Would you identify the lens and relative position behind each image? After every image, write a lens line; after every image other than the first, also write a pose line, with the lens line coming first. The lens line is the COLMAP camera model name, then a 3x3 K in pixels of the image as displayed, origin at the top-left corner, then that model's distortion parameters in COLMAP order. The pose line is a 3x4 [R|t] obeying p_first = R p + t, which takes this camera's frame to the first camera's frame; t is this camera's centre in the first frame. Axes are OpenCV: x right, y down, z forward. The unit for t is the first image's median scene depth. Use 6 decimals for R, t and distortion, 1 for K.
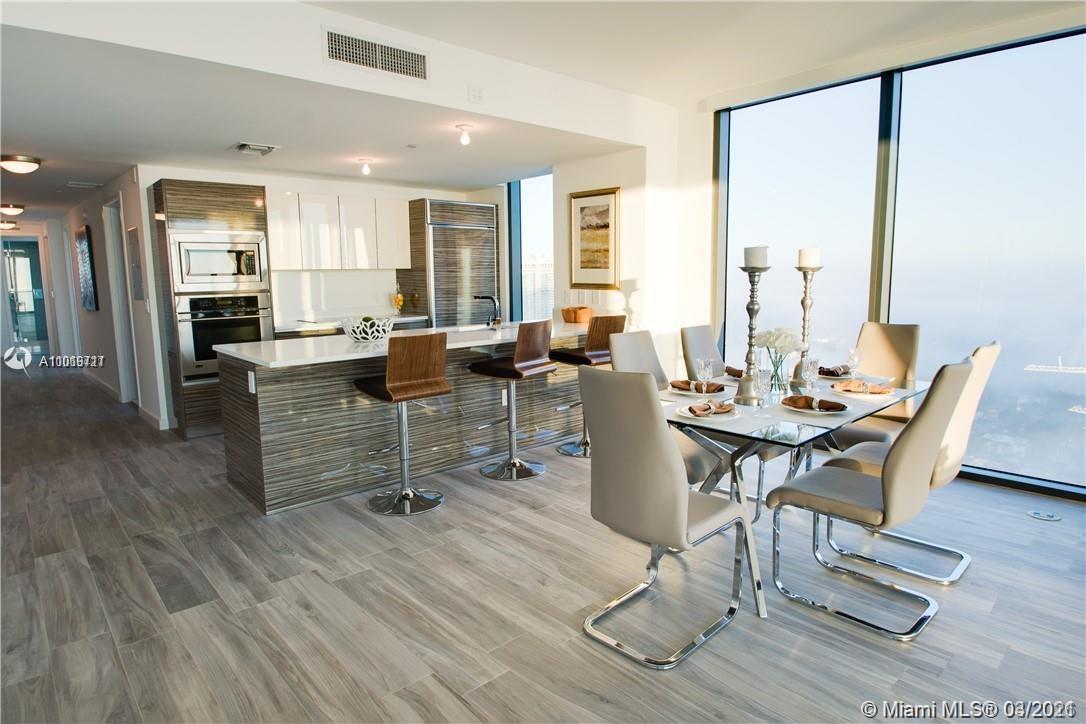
lens RADIAL K [[636.6, 0, 543.0], [0, 636.6, 362.0], [0, 0, 1]] dist [-0.016400, -0.000123]
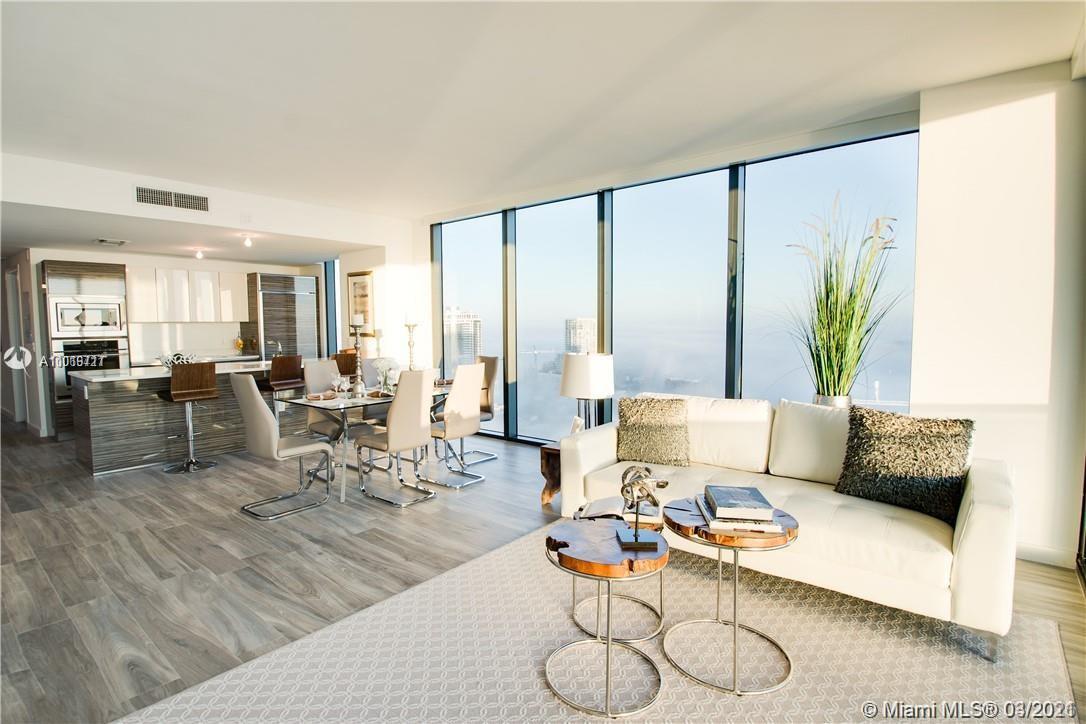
lens RADIAL K [[566.1, 0, 547.1], [0, 566.1, 366.7], [0, 0, 1]] dist [-0.001884, -0.016308]
pose [[0.990132, -0.003224, 0.140098, 0.338315], [0.012056, 0.997989, -0.062237, 0.046454], [-0.139615, 0.063312, 0.988180, -0.391155]]
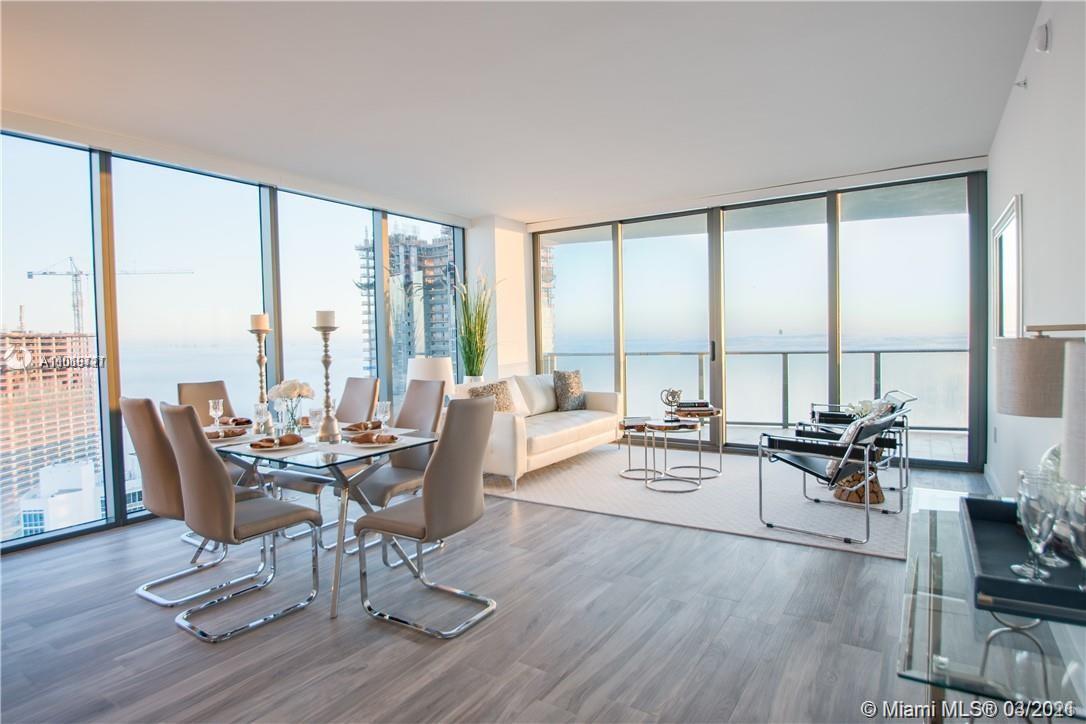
lens RADIAL K [[566.1, 0, 547.1], [0, 566.1, 366.7], [0, 0, 1]] dist [-0.001884, -0.016308]
pose [[-0.267662, -0.027496, 0.963121, -0.424780], [0.155887, 0.985188, 0.071449, -0.043824], [-0.950819, 0.169262, -0.259411, 0.458457]]
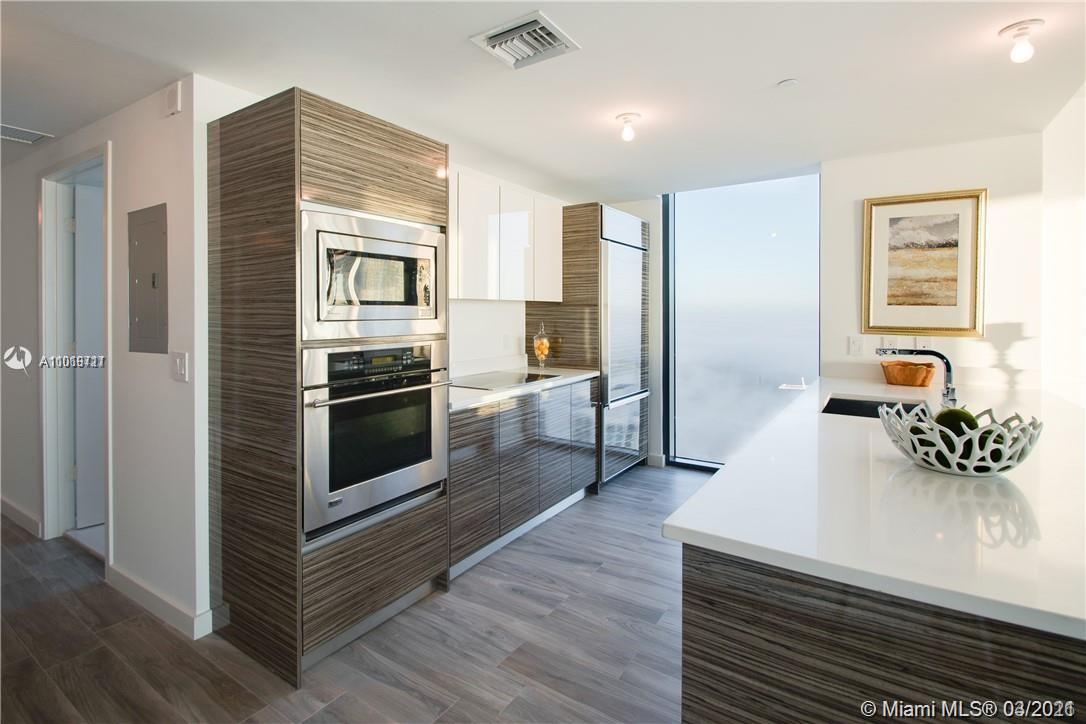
lens RADIAL K [[531.8, 0, 517.5], [0, 531.8, 316.4], [0, 0, 1]] dist [0.001041, 0.000497]
pose [[0.971816, 0.012288, 0.235422, -0.493720], [0.018760, 0.991443, -0.129189, -0.072133], [-0.234995, 0.129964, 0.963269, 0.572154]]
